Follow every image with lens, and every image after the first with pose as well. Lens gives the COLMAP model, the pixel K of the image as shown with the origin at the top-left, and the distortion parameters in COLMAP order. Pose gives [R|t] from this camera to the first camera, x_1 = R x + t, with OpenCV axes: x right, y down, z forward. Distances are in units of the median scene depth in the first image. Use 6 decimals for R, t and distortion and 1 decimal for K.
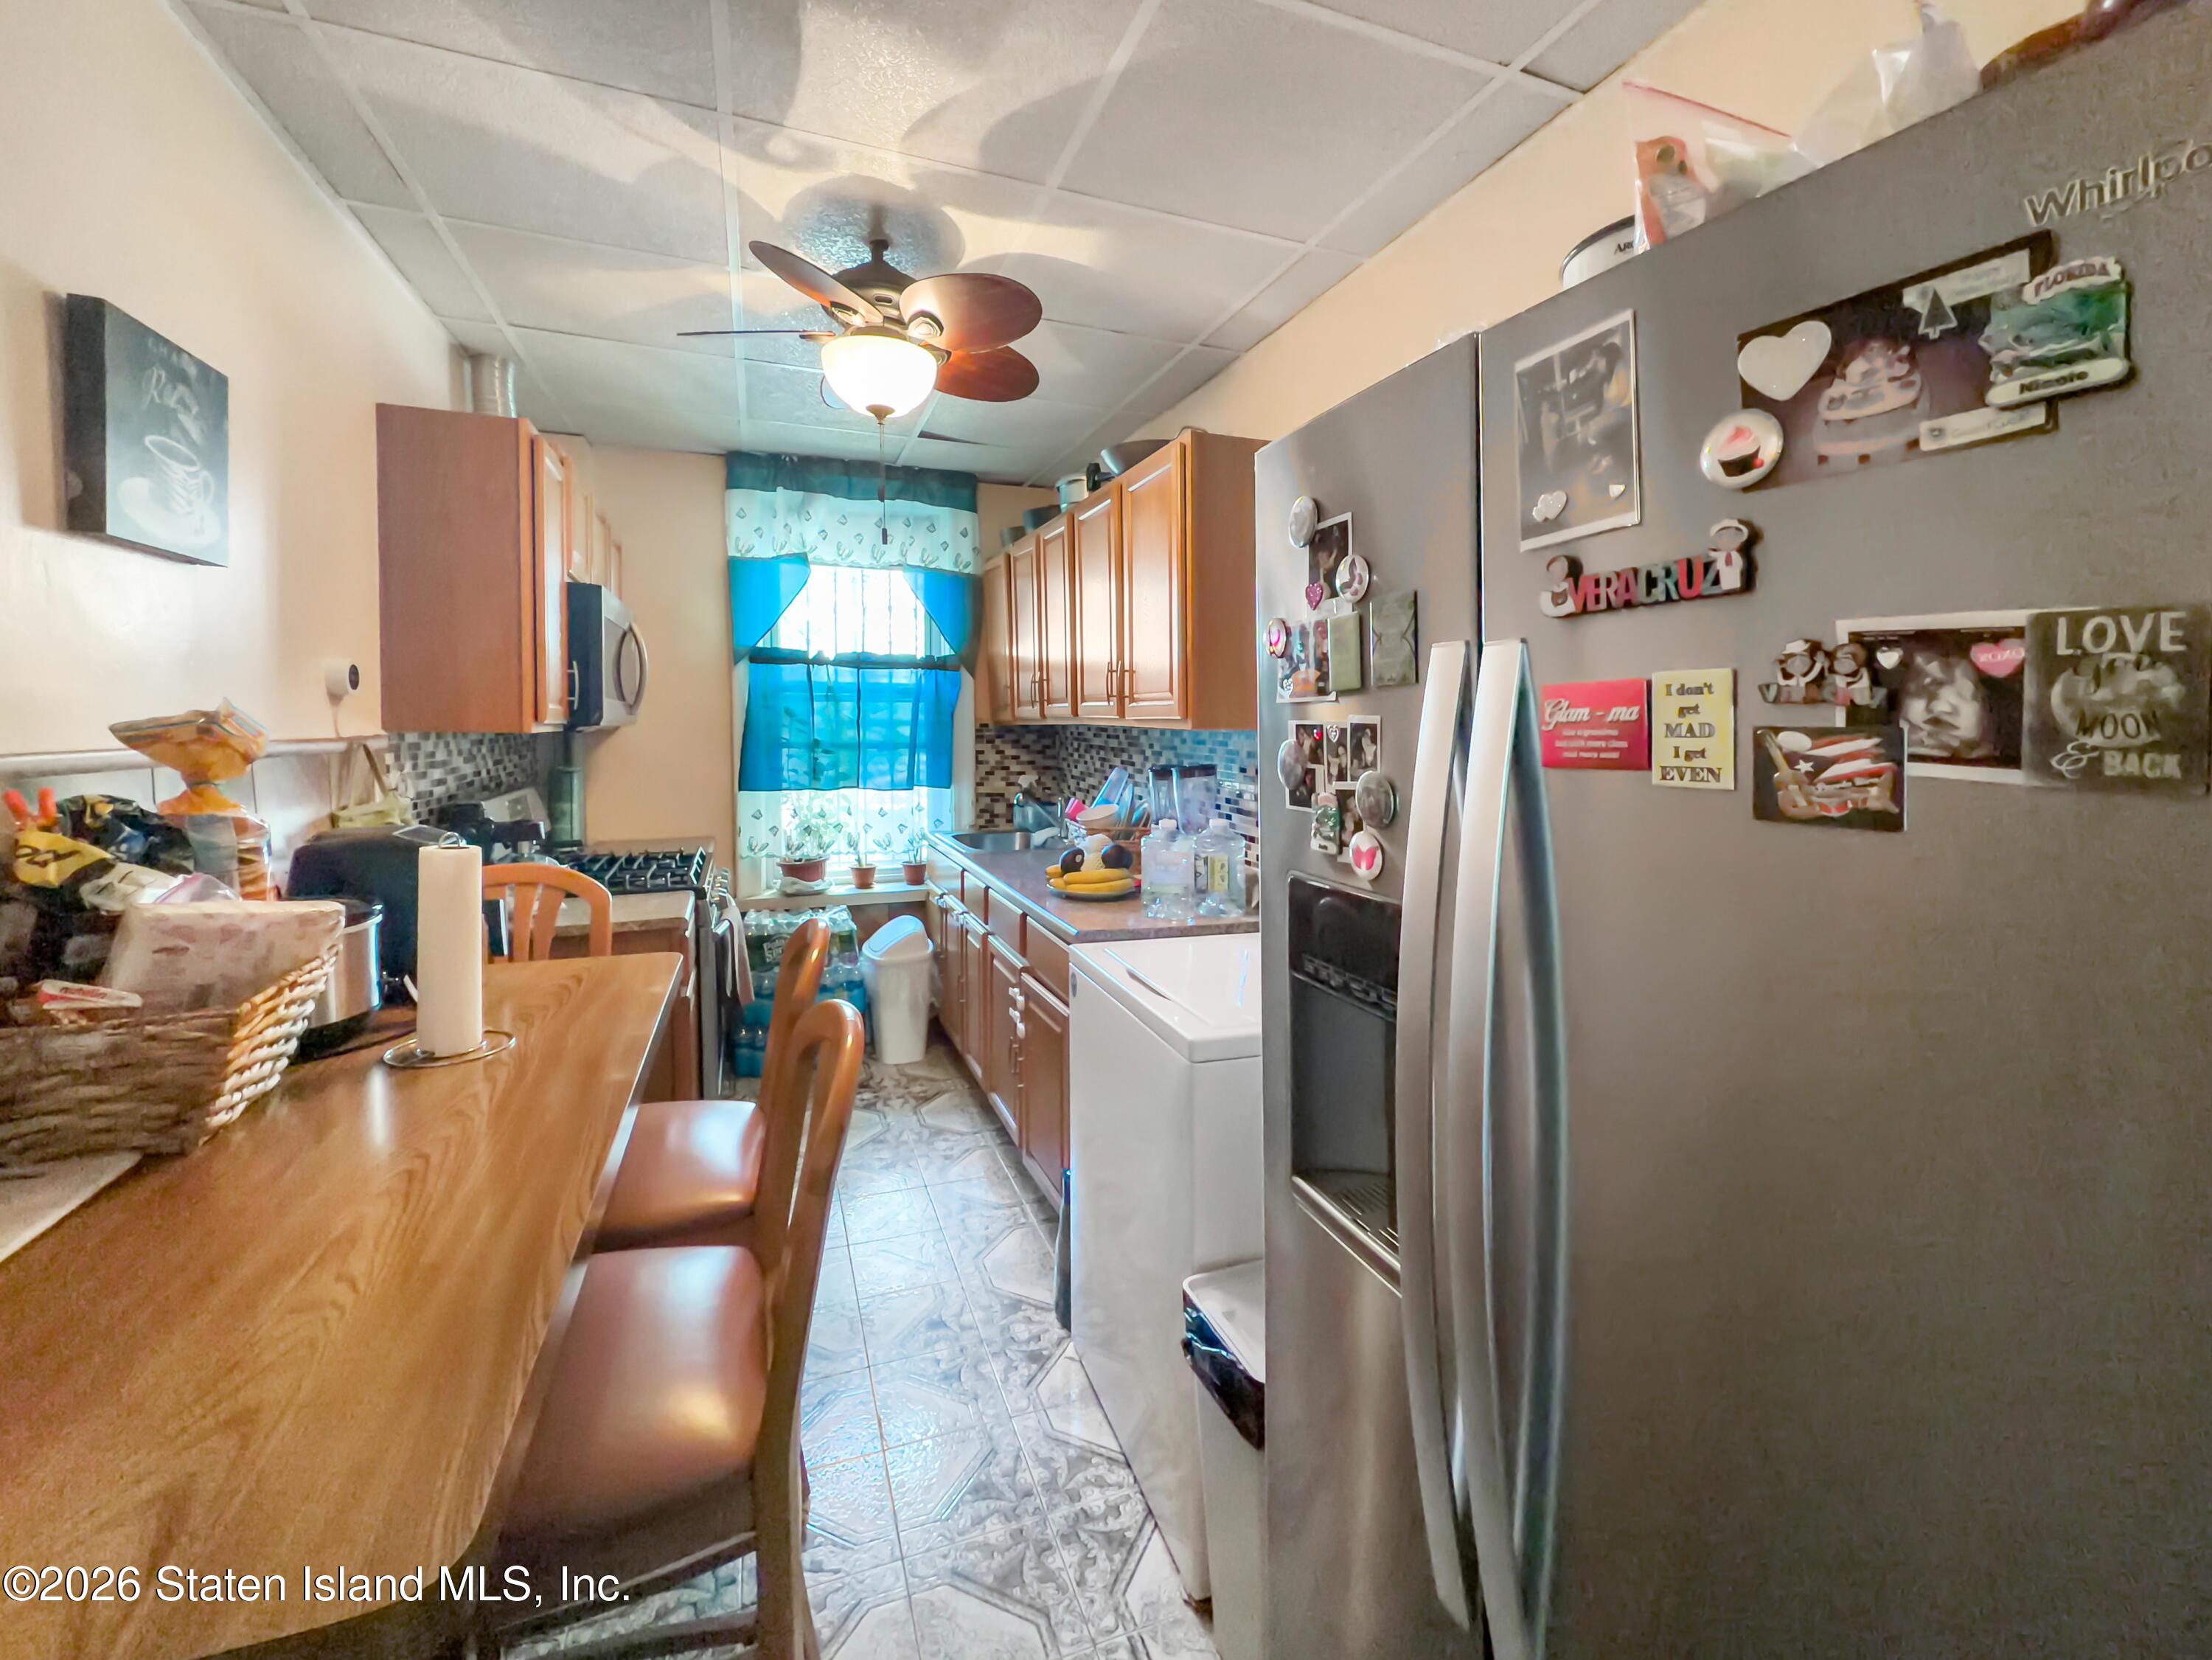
lens RADIAL K [[905.2, 0, 1110.6], [0, 905.2, 830.6], [0, 0, 1]] dist [0.000129, -0.000199]
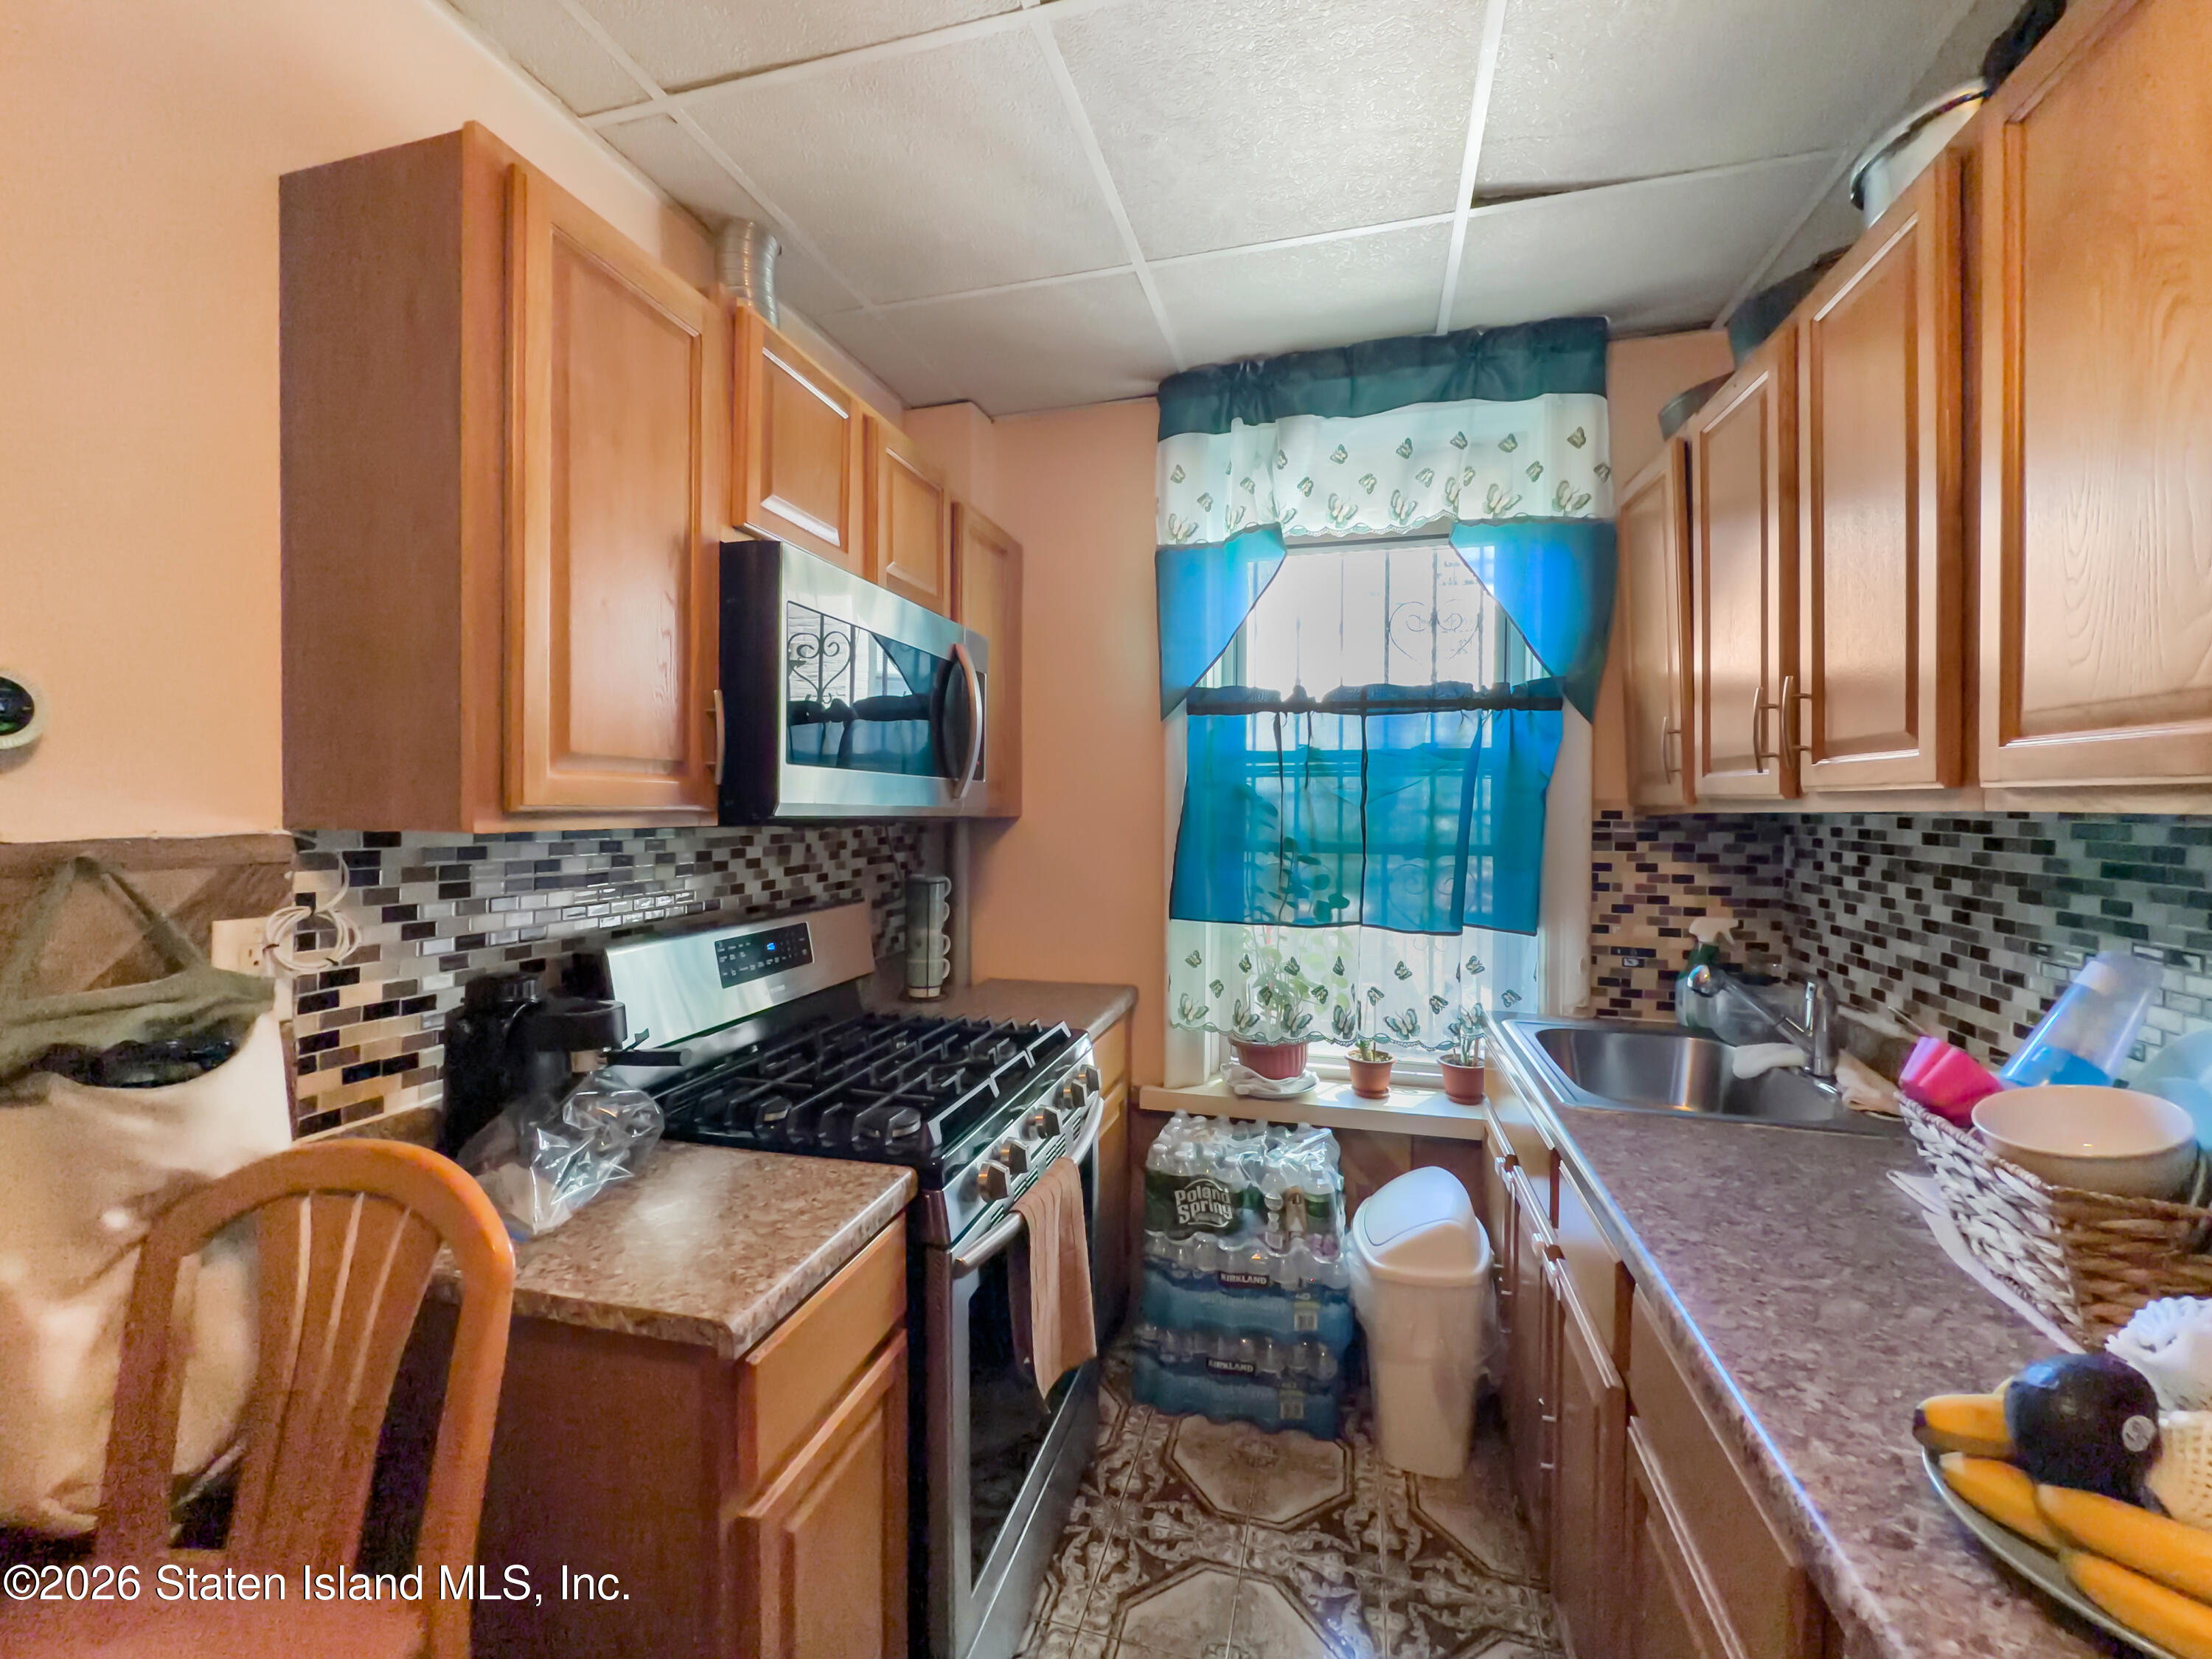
lens RADIAL K [[905.1, 0, 1118.7], [0, 905.1, 820.5], [0, 0, 1]] dist [0.000129, -0.000199]
pose [[0.812280, 0.003348, -0.583258, -0.072398], [-0.065894, 0.994108, -0.086062, -0.053880], [0.579534, 0.108340, 0.807715, 0.454204]]
